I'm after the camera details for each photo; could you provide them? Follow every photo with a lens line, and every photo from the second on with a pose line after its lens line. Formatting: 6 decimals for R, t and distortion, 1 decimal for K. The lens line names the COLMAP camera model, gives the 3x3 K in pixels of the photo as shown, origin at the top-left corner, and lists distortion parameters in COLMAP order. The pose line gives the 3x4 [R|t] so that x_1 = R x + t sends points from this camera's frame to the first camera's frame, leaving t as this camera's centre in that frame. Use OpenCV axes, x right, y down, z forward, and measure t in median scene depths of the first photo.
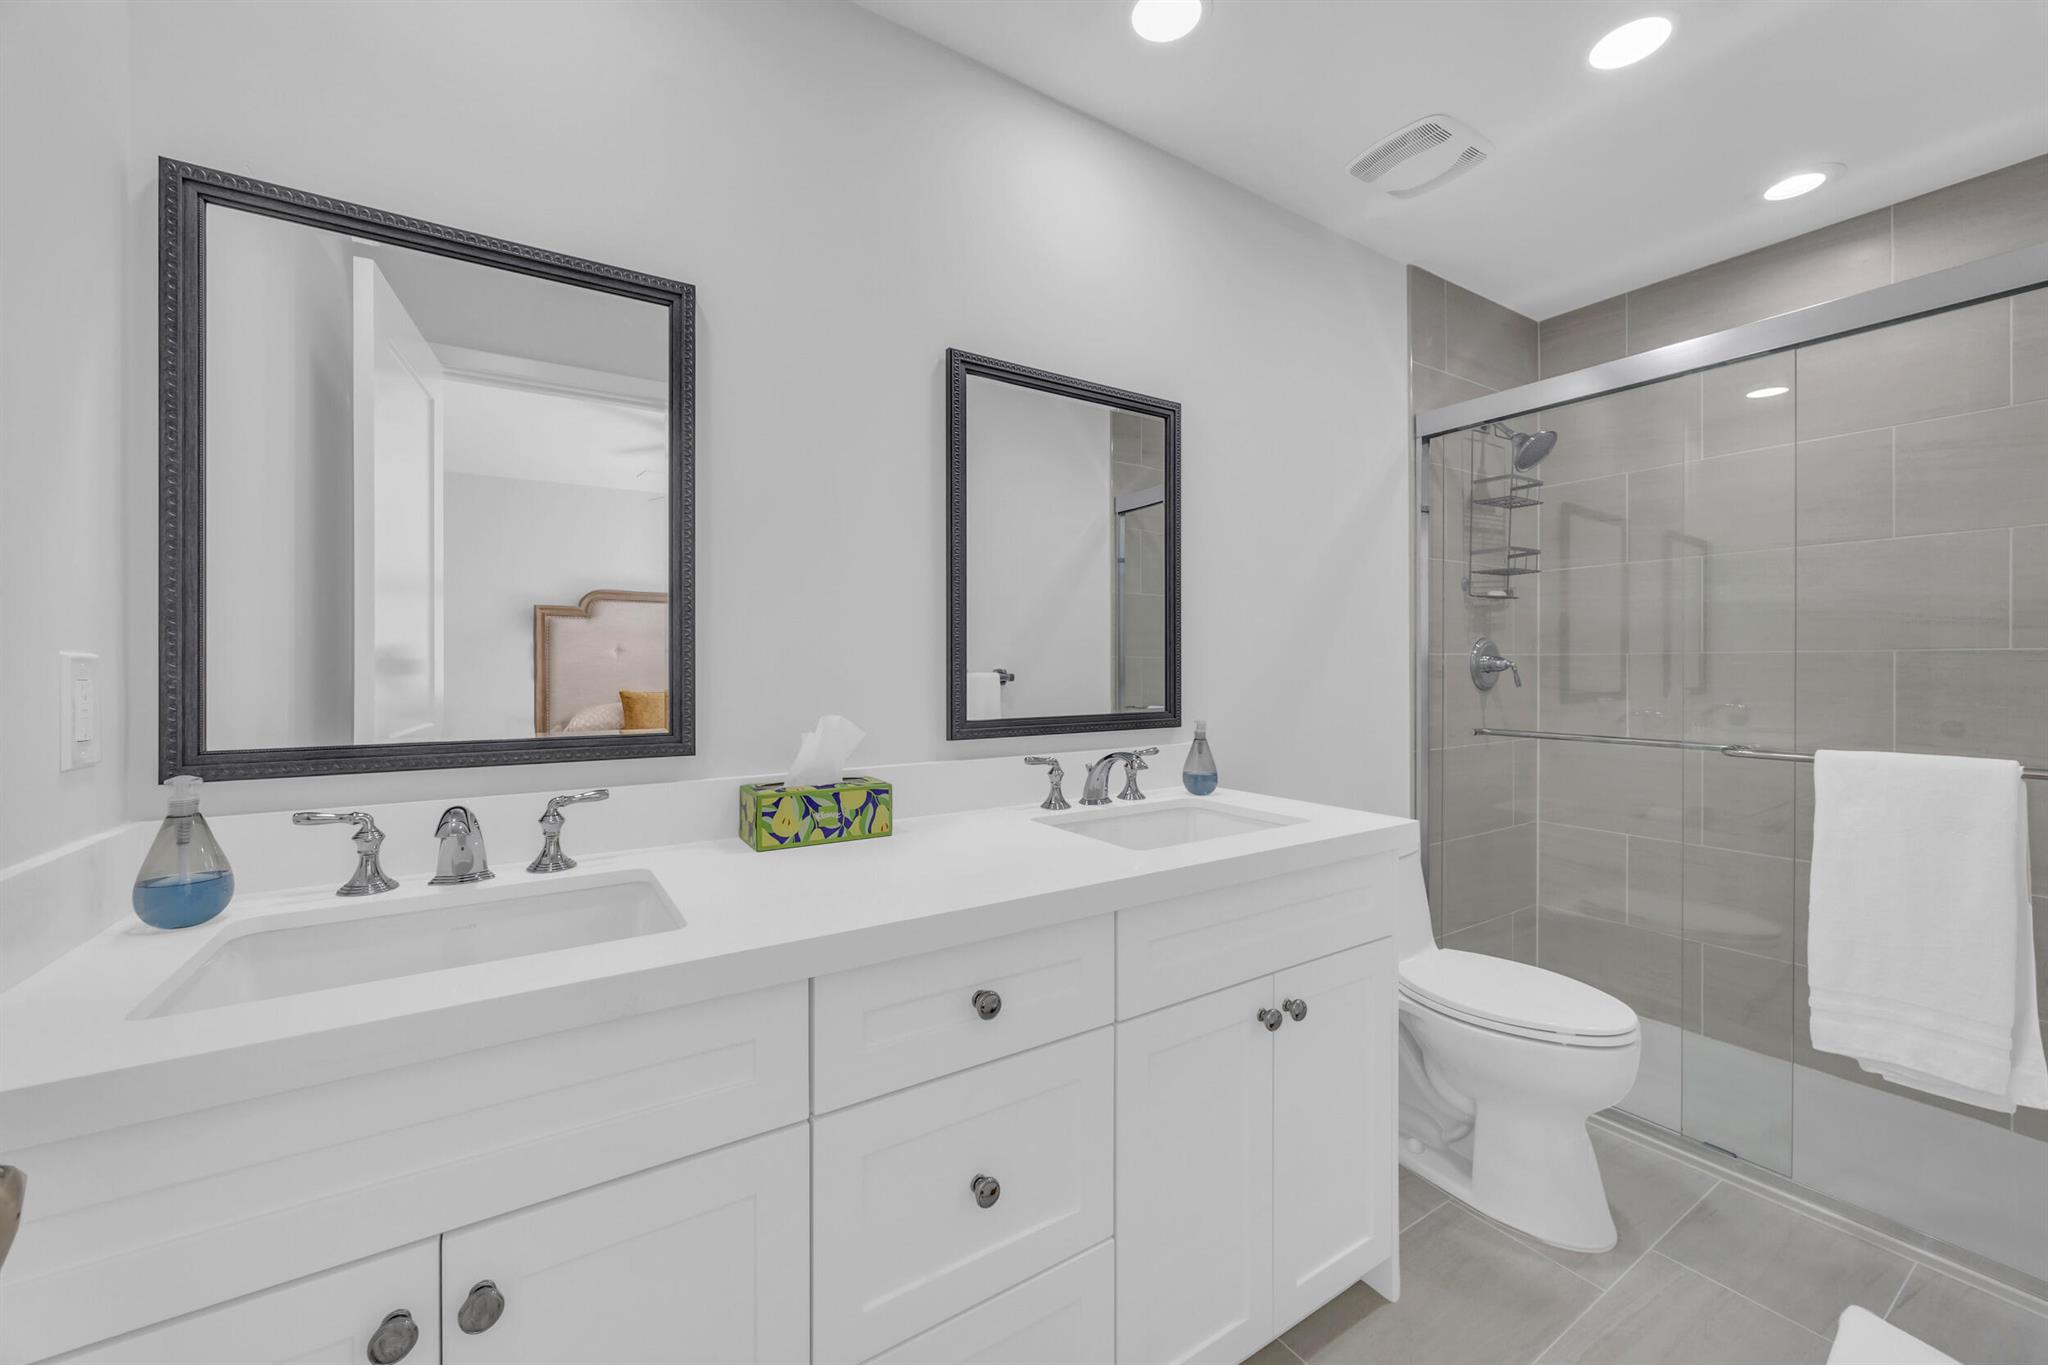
lens RADIAL K [[786.2, 0, 1002.3], [0, 786.2, 678.5], [0, 0, 1]] dist [-0.006323, 0.000366]
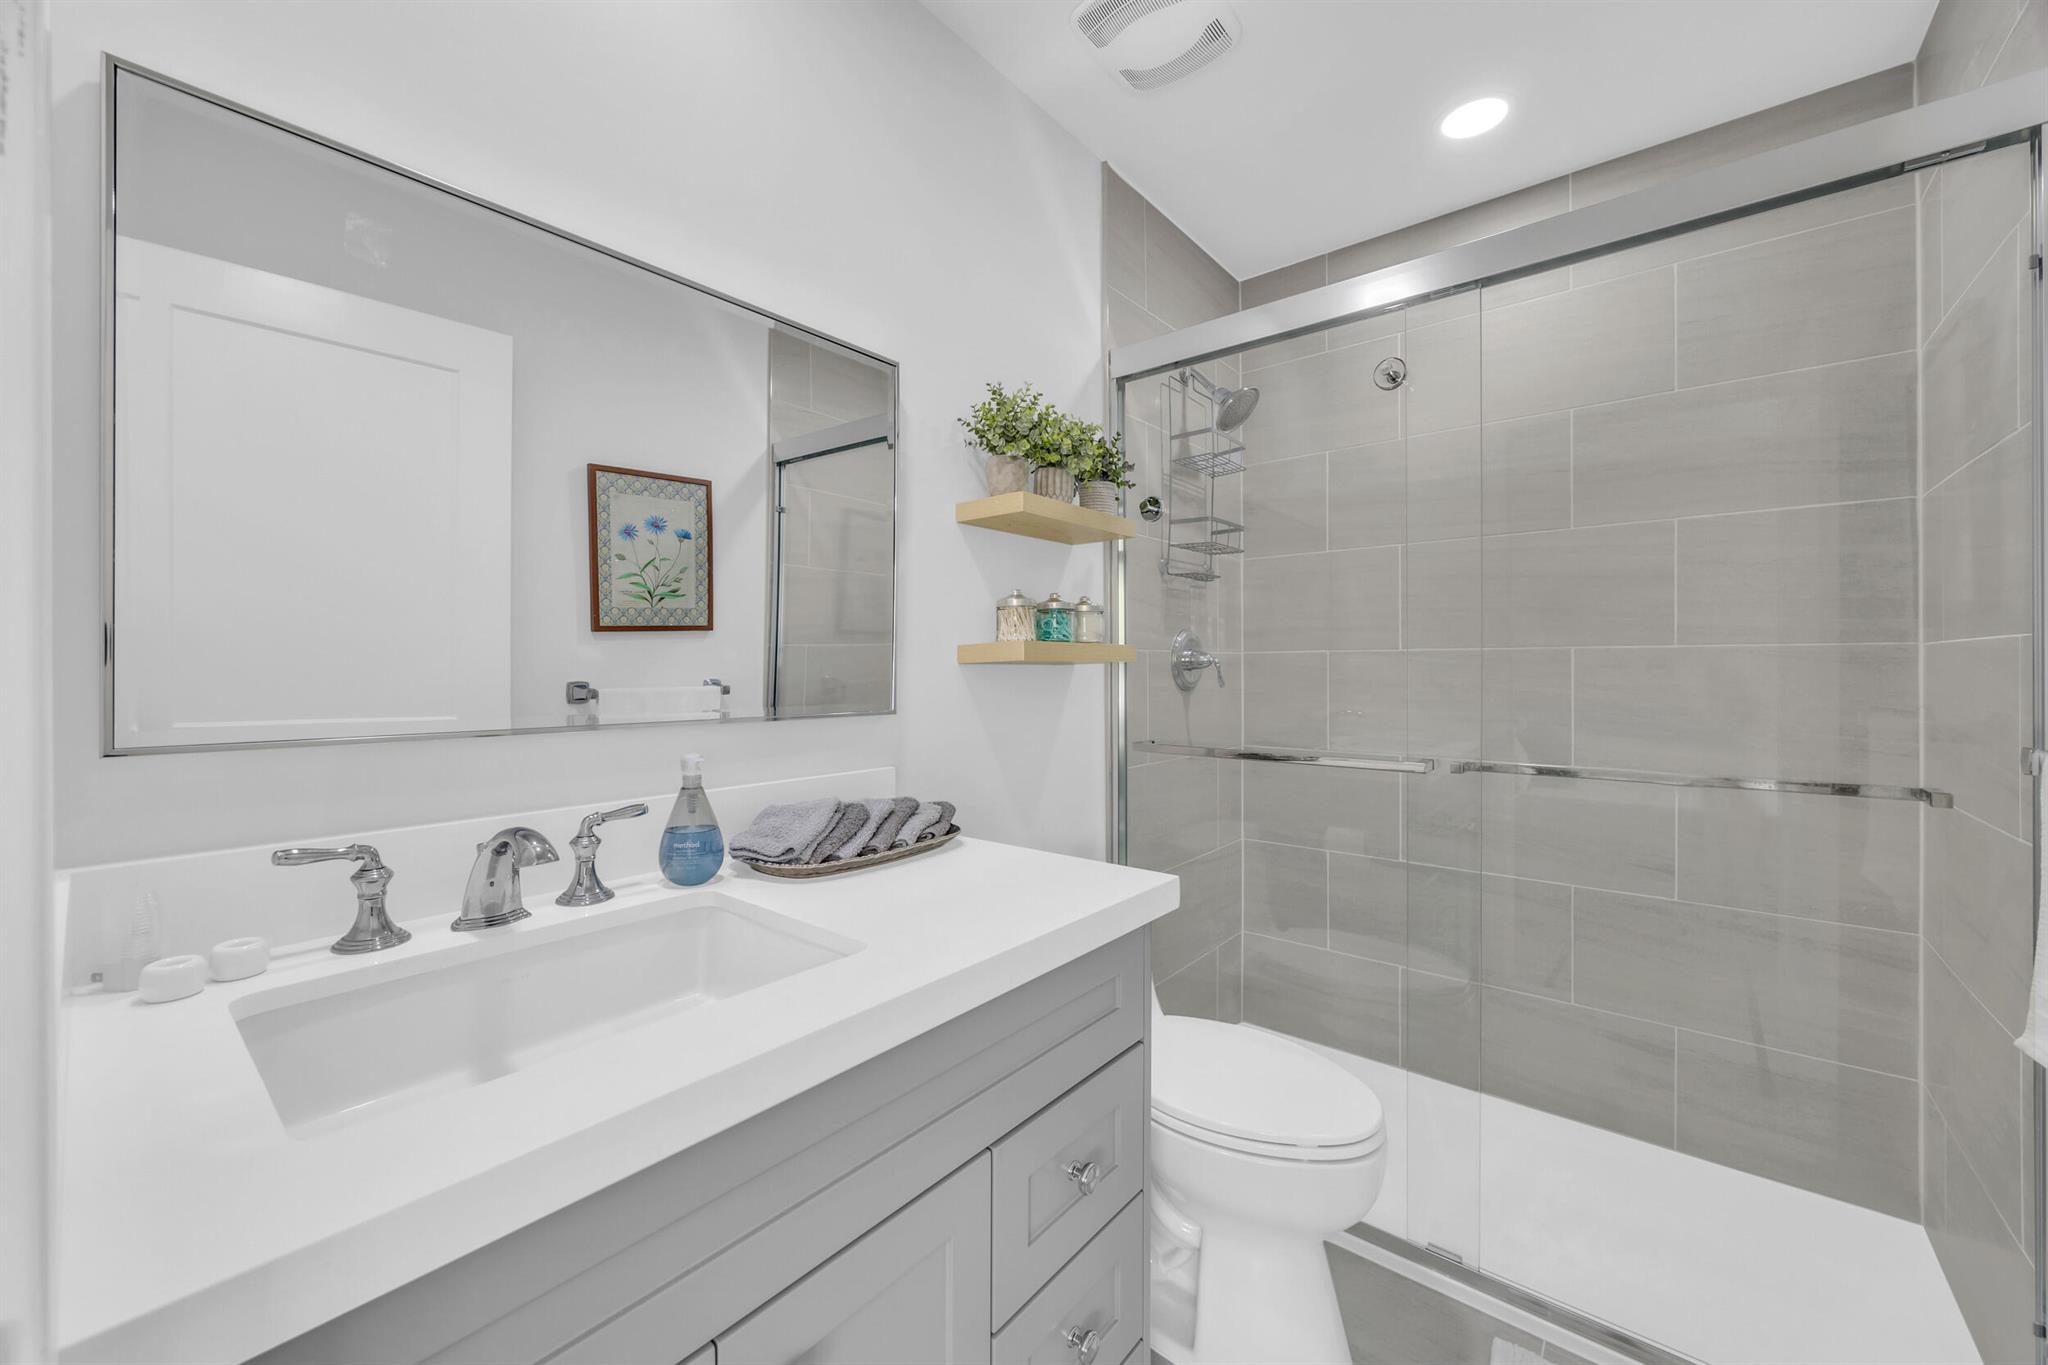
lens RADIAL K [[786.2, 0, 1032.8], [0, 786.2, 675.2], [0, 0, 1]] dist [-0.006323, 0.000366]
pose [[0.942520, -0.001932, 0.334145, 0.186390], [0.004813, 0.999958, -0.007795, 0.003442], [-0.334116, 0.008955, 0.942490, 0.275032]]
